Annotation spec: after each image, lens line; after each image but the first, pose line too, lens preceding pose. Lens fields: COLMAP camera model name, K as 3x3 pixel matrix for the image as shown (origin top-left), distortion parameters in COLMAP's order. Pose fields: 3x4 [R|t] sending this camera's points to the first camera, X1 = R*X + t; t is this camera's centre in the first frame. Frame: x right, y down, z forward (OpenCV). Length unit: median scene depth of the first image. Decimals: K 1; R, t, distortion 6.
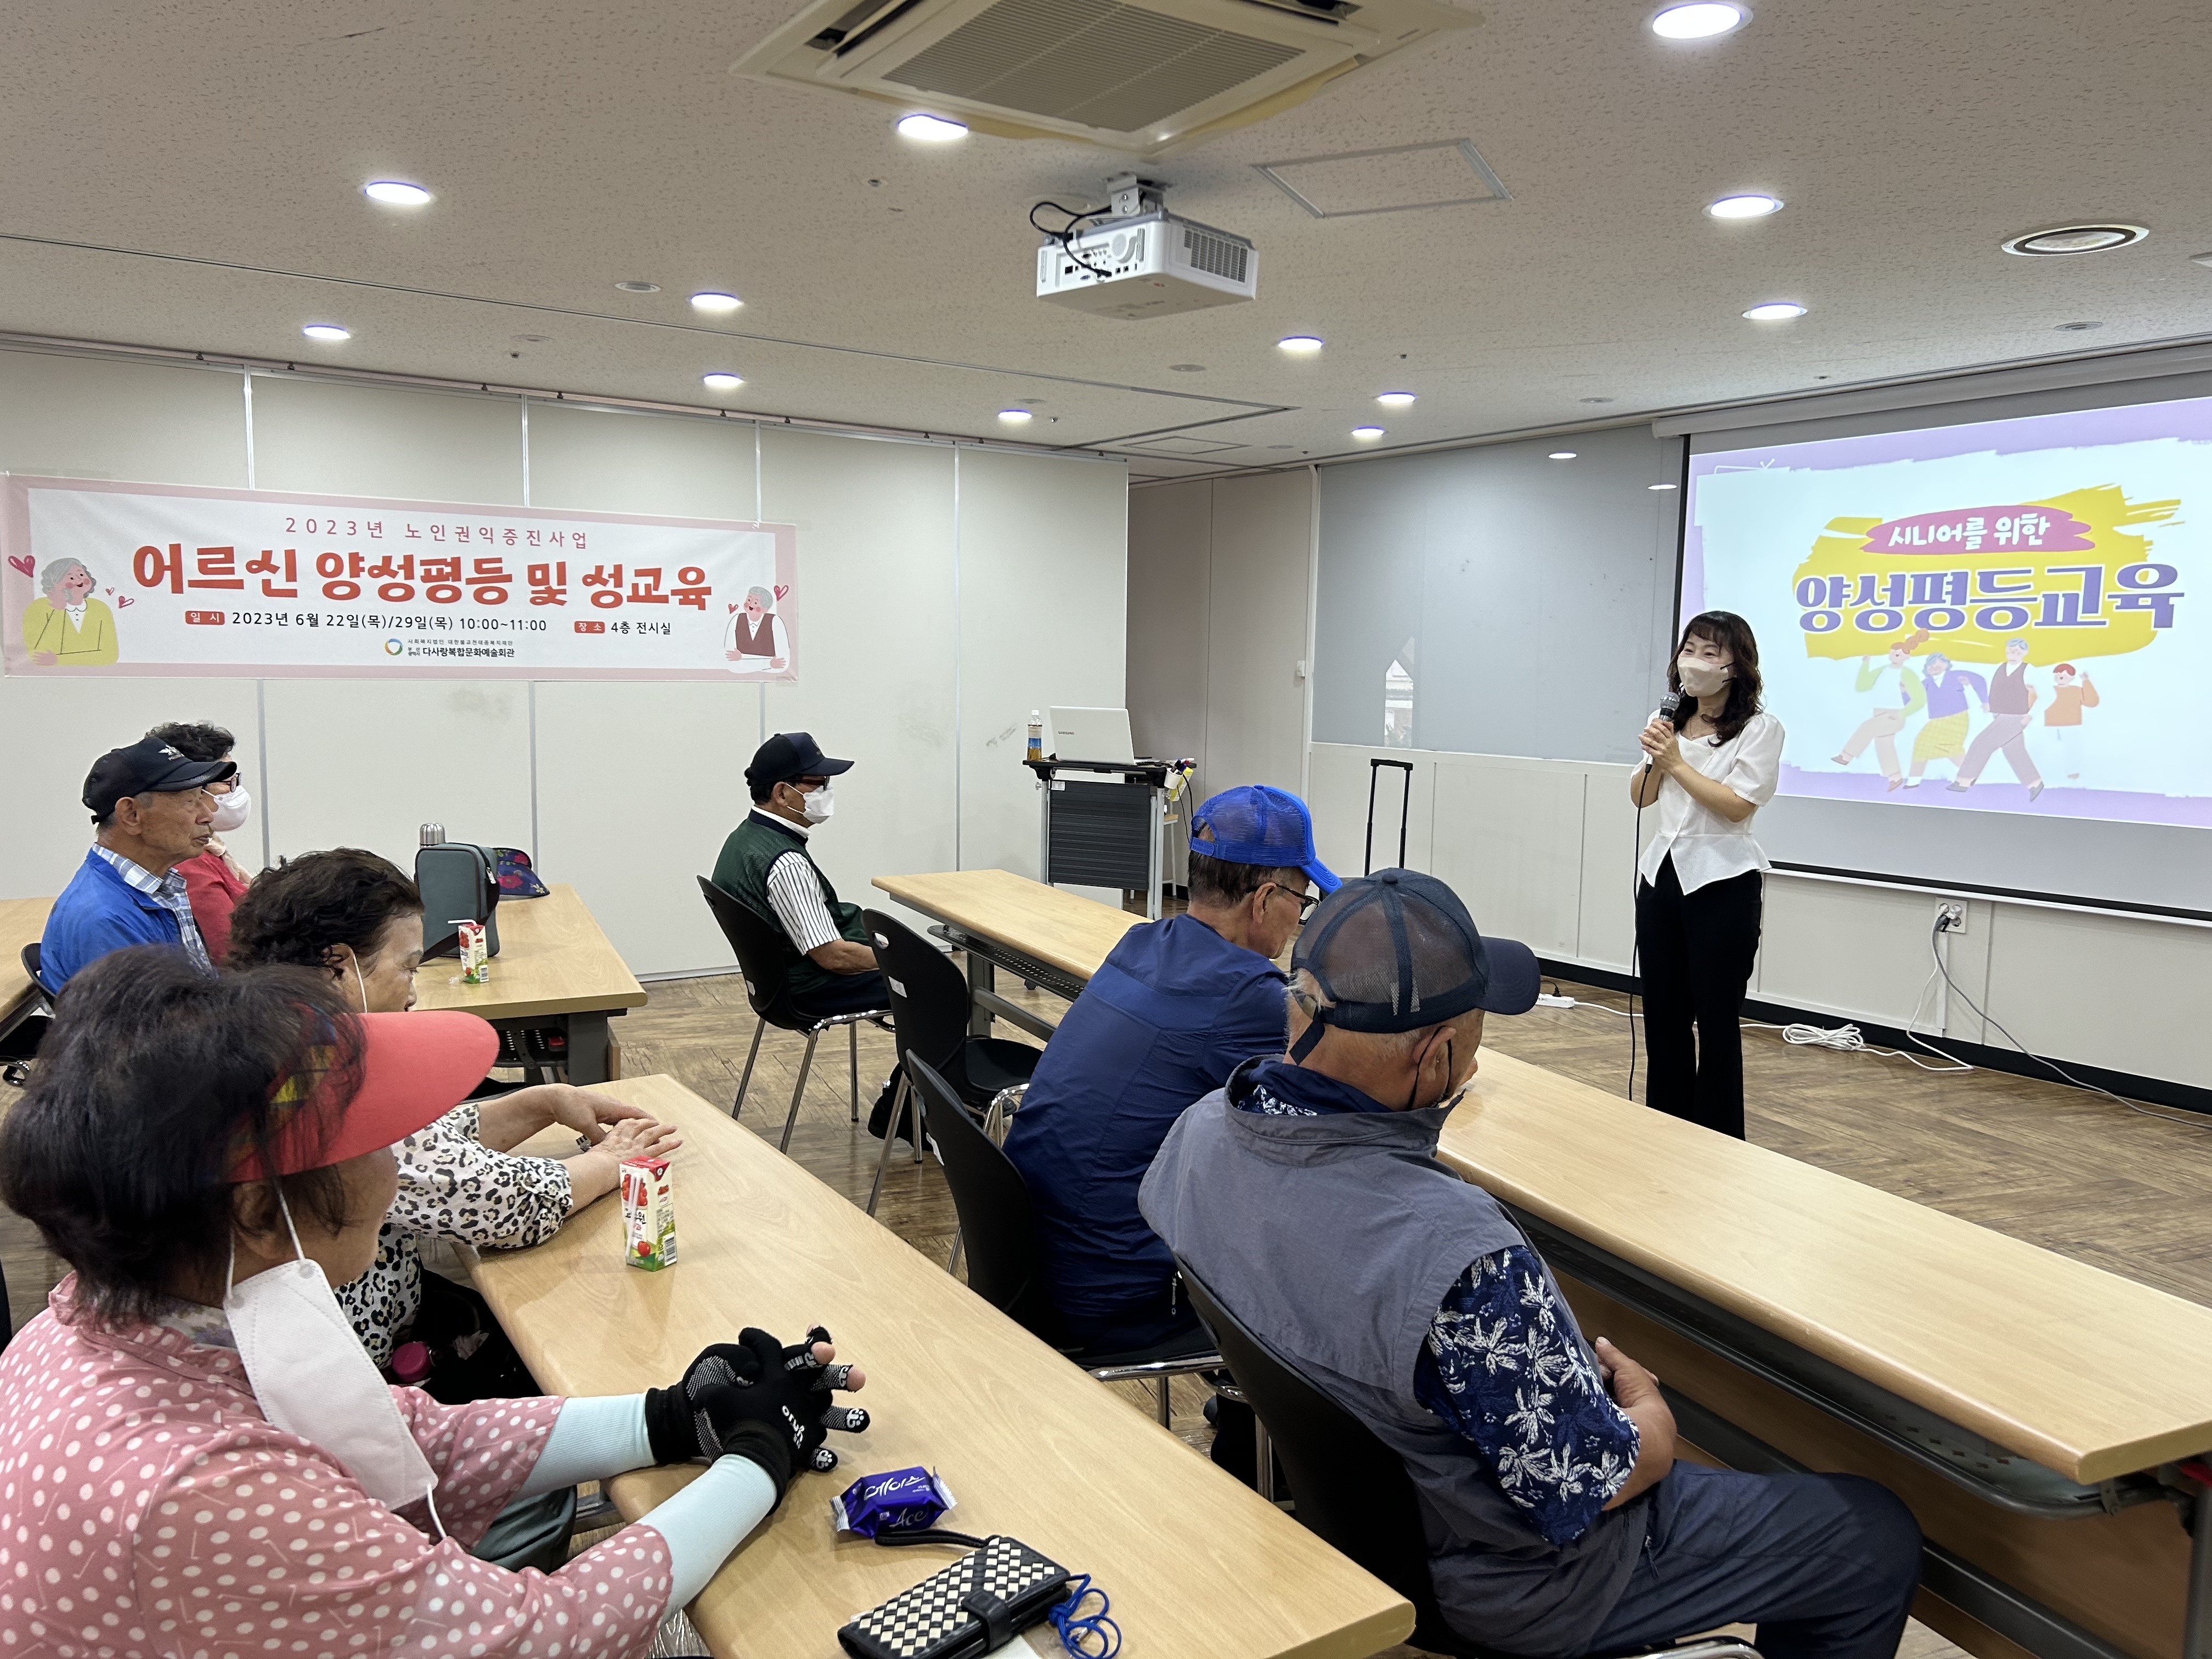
lens RADIAL K [[1657.0, 0, 1106.0], [0, 1657.0, 829.5], [0, 0, 1]] dist [-0.015299, -0.004954]
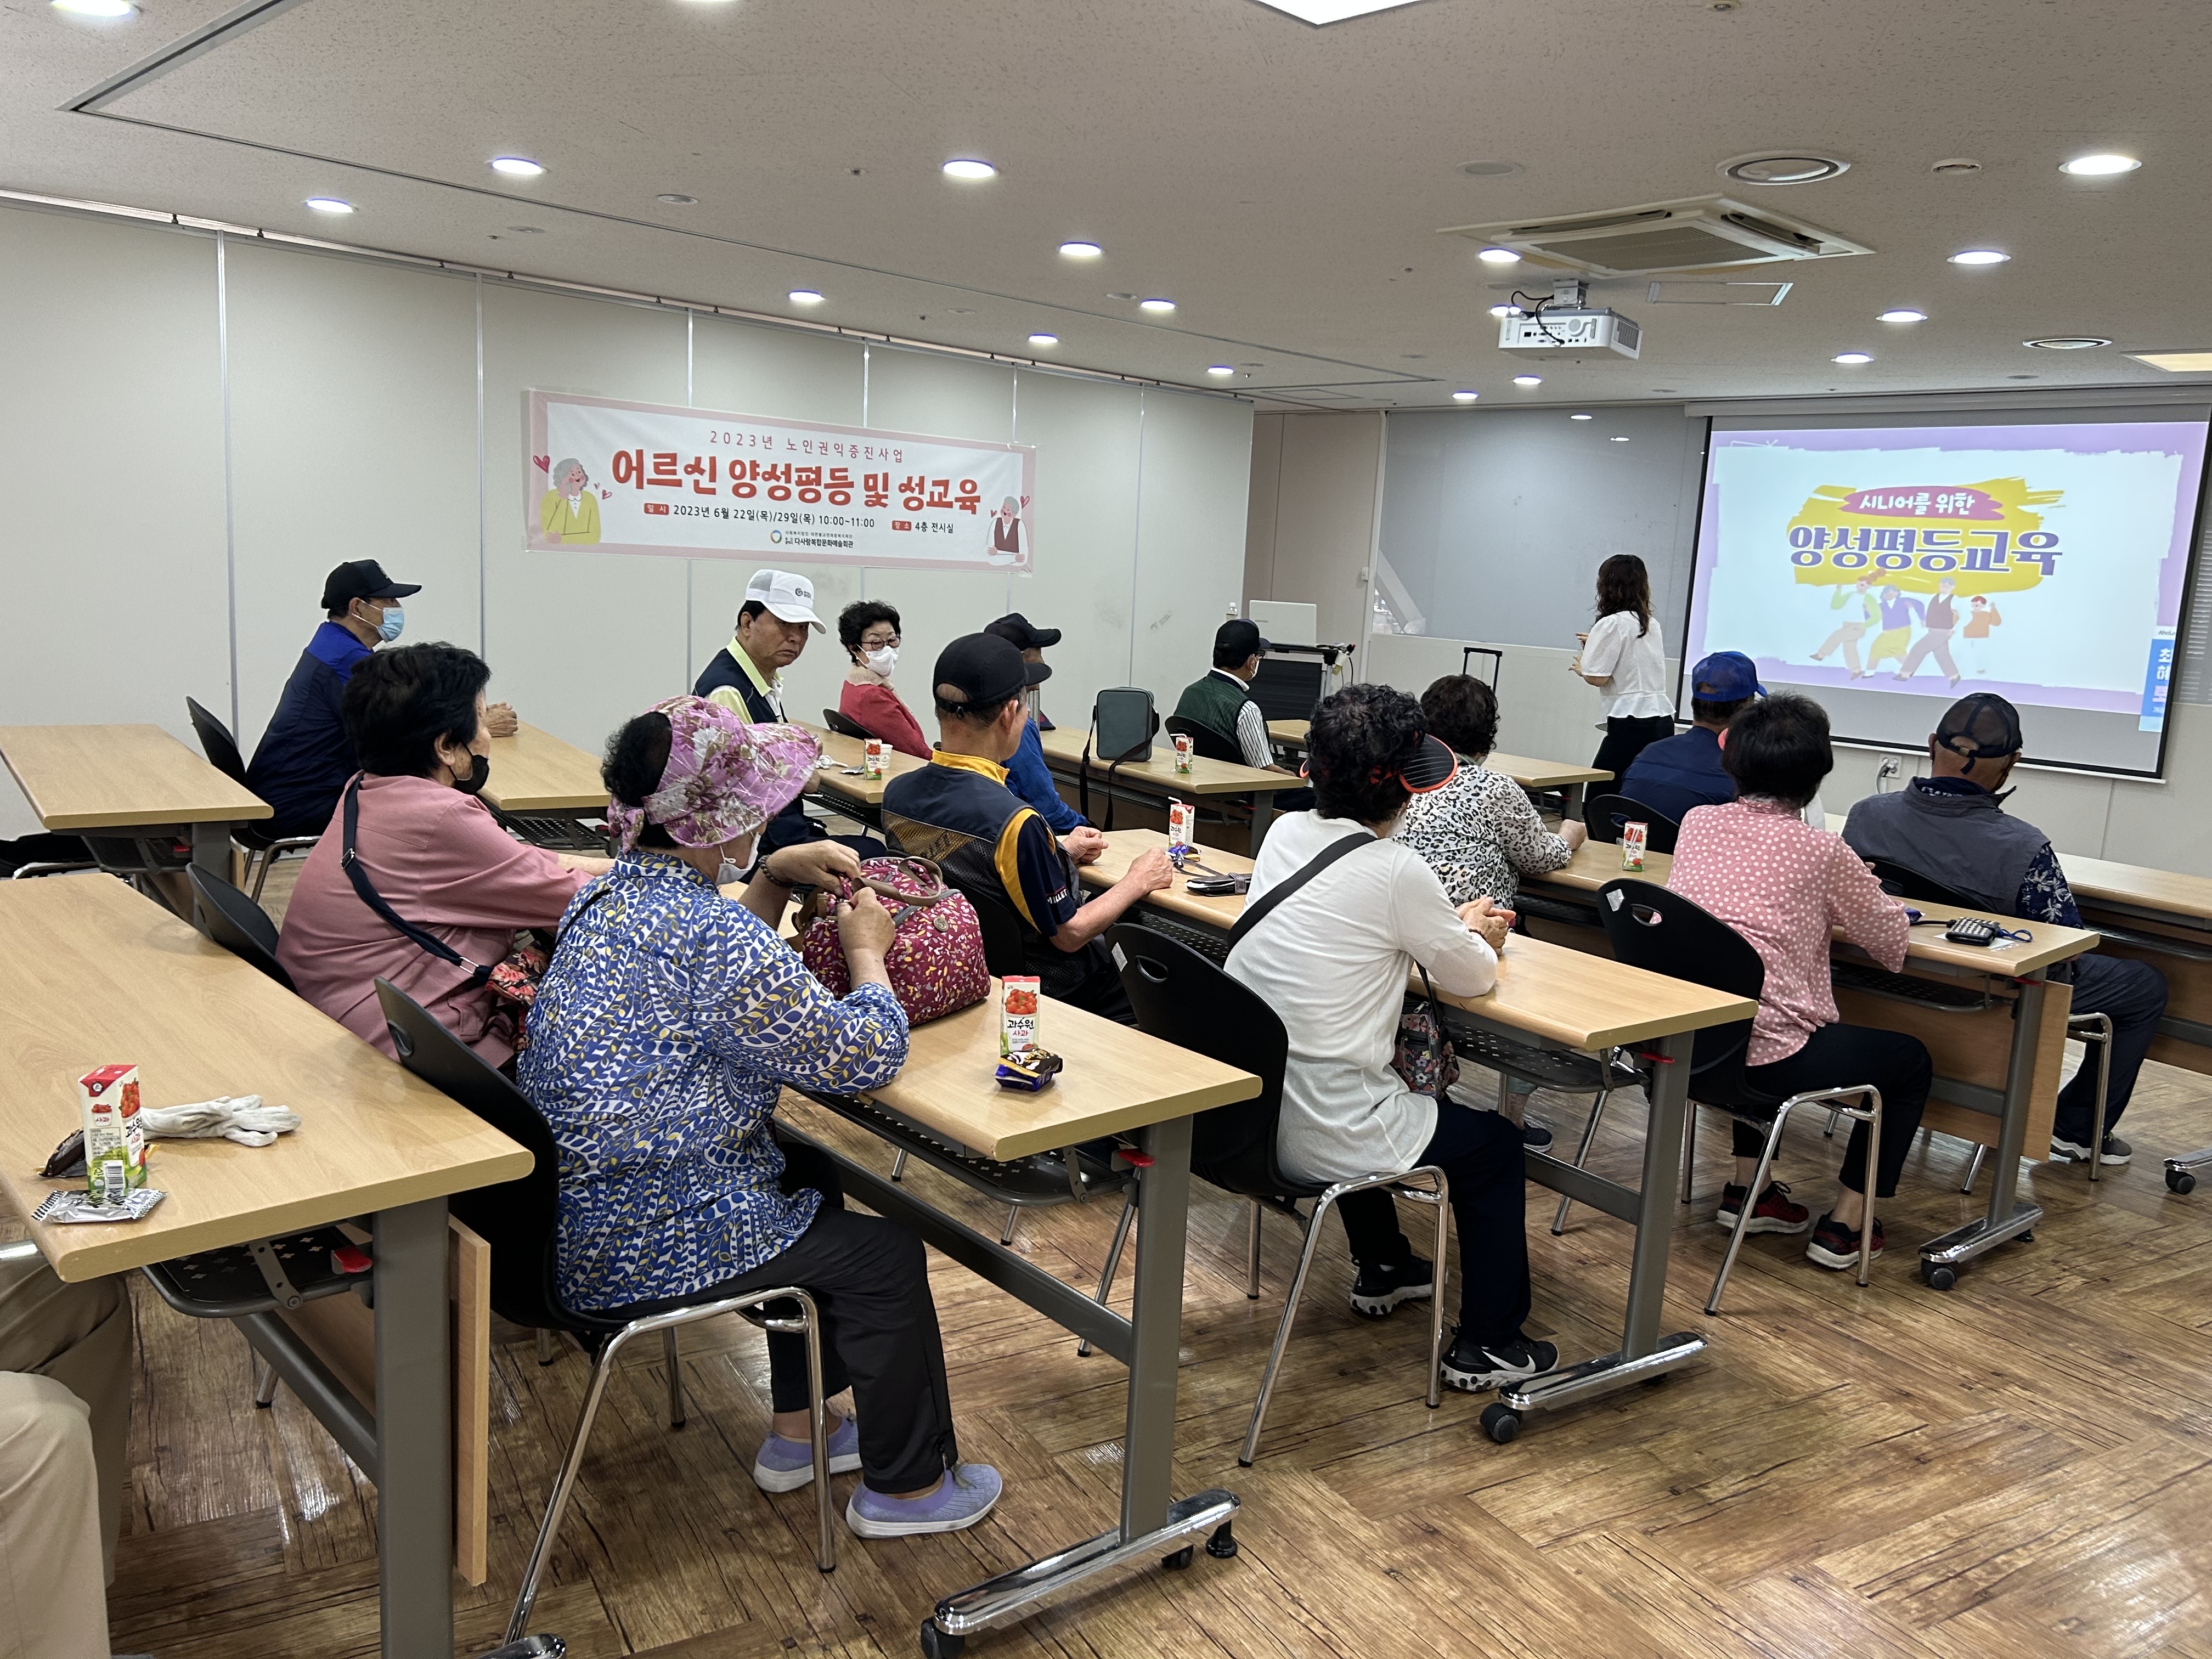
lens RADIAL K [[1681.2, 0, 1106.0], [0, 1681.2, 829.5], [0, 0, 1]] dist [0.000927, -0.054374]
pose [[0.985251, 0.009492, 0.170851, -0.413562], [-0.020365, 0.997869, 0.061996, 0.029524], [-0.169899, -0.064561, 0.983344, -0.336093]]
